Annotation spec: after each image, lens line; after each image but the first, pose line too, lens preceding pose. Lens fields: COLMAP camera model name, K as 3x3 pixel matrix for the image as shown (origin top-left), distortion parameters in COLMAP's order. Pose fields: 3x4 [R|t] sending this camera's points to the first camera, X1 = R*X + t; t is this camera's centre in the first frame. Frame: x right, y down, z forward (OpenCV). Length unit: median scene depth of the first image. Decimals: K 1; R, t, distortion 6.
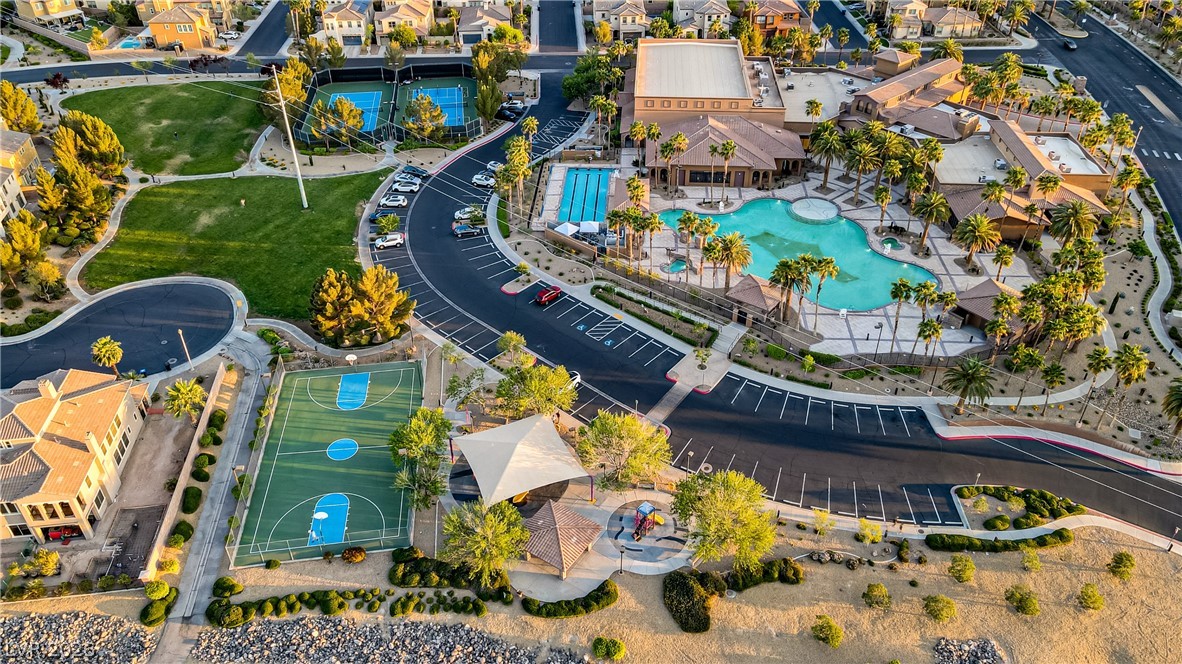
lens RADIAL K [[870.0, 0, 588.2], [0, 870.0, 317.0], [0, 0, 1]] dist [0.017997, 0.008832]
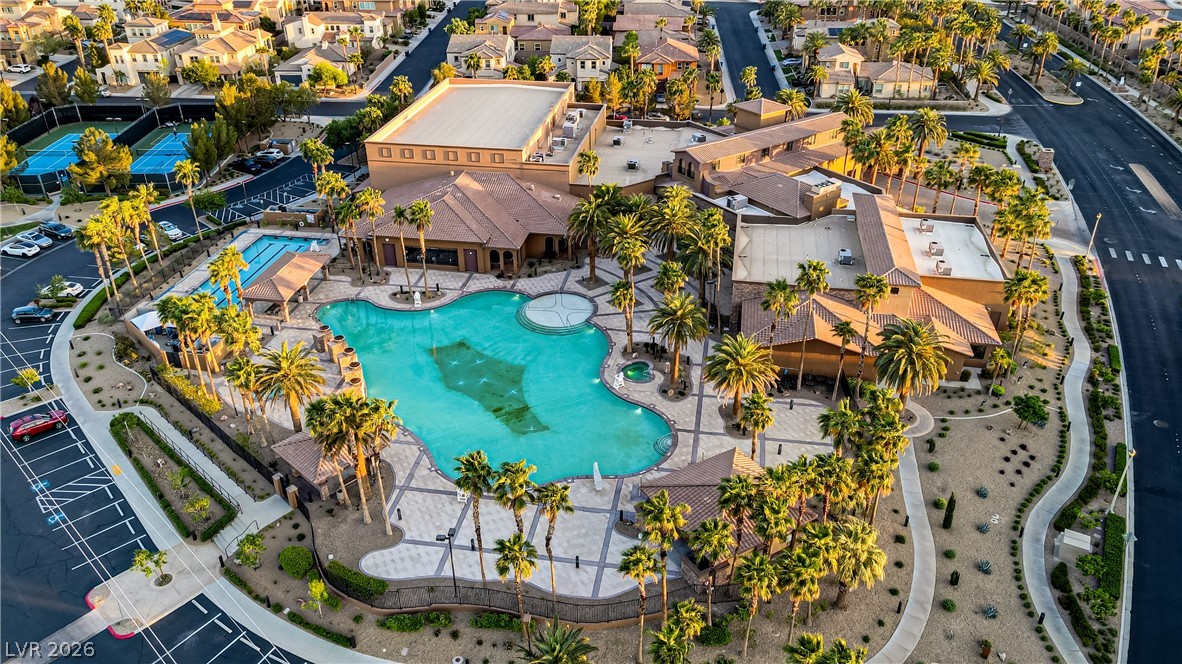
lens RADIAL K [[870.0, 0, 588.2], [0, 870.0, 317.0], [0, 0, 1]] dist [0.017997, 0.008832]
pose [[0.993905, 0.054056, -0.096079, 0.345932], [-0.063182, 0.993506, -0.094626, -0.057567], [0.090340, 0.100119, 0.990866, 0.348588]]
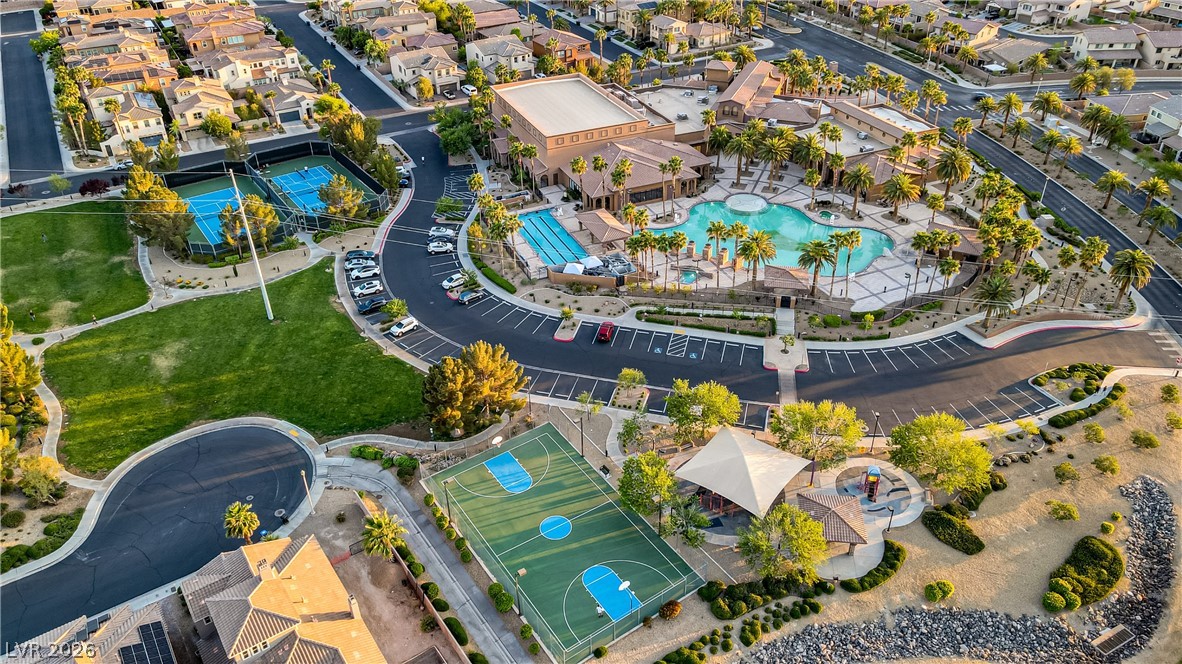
lens RADIAL K [[870.0, 0, 588.2], [0, 870.0, 317.0], [0, 0, 1]] dist [0.017997, 0.008832]
pose [[0.887627, -0.255730, 0.383040, -0.387060], [0.273651, 0.961796, 0.007989, -0.047333], [-0.370450, 0.097728, 0.923697, 0.055284]]
